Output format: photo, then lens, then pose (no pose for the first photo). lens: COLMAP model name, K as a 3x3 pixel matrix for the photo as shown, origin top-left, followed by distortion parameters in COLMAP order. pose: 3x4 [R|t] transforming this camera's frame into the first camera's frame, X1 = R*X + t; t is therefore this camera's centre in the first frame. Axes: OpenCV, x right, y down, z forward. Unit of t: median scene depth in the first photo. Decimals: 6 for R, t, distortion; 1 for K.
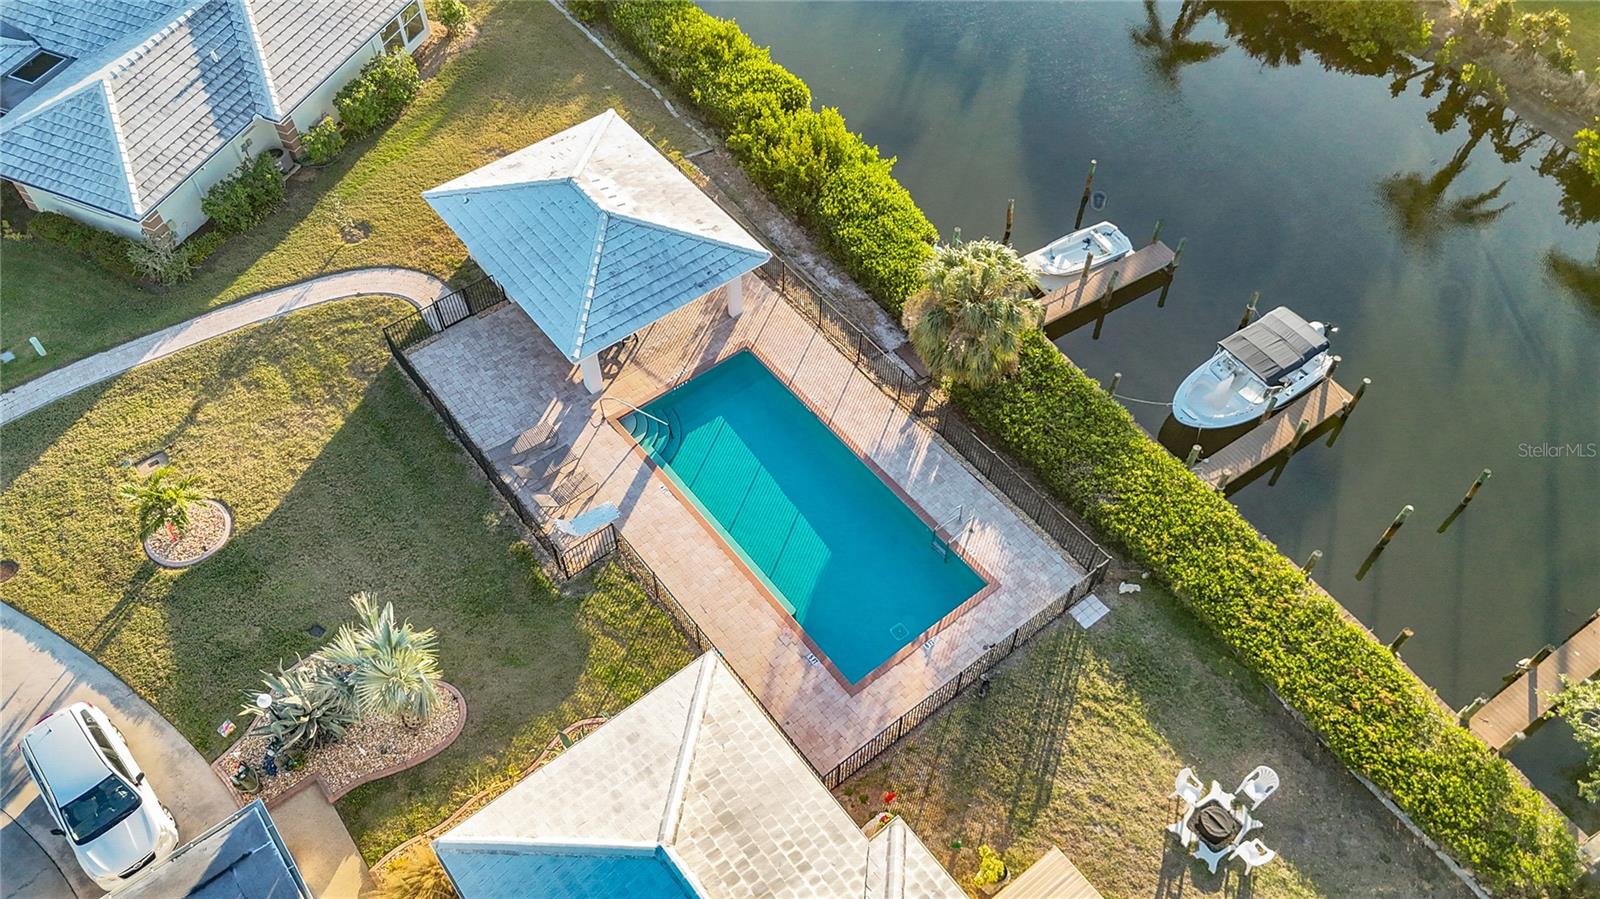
lens RADIAL K [[1154.7, 0, 800.0], [0, 1154.7, 449.5], [0, 0, 1]] dist [0.059899, -0.077107]
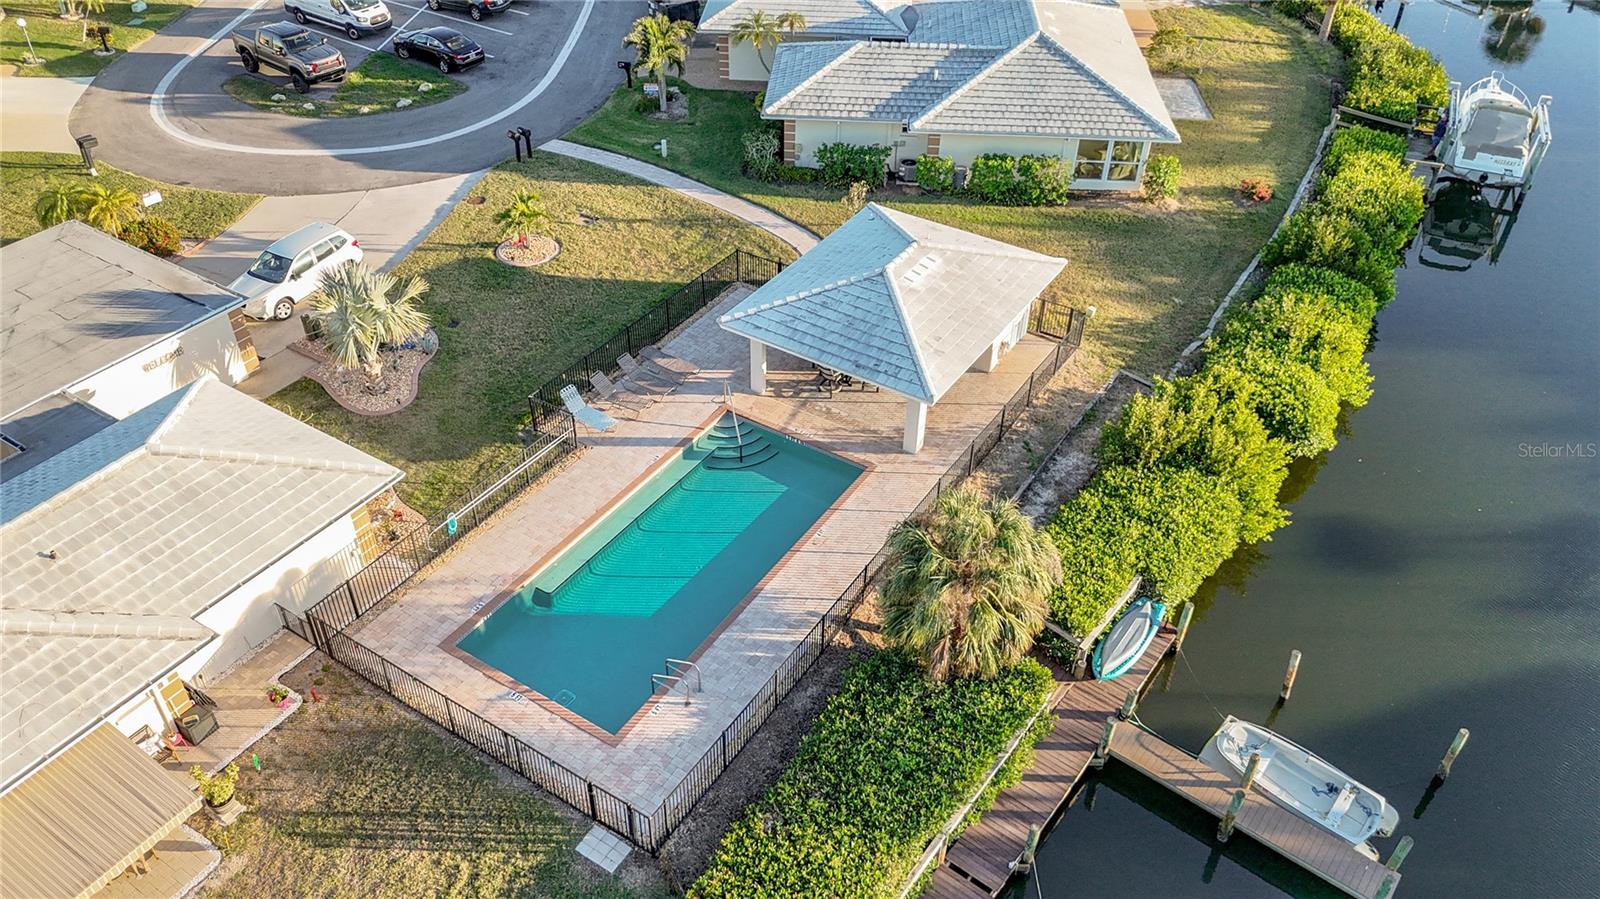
lens RADIAL K [[1167.7, 0, 804.7], [0, 1167.7, 459.5], [0, 0, 1]] dist [0.075072, -0.074186]
pose [[0.333931, 0.593296, -0.732455, 0.616890], [-0.766067, 0.623580, 0.155851, -0.204988], [0.549210, 0.509066, 0.662737, 0.392270]]
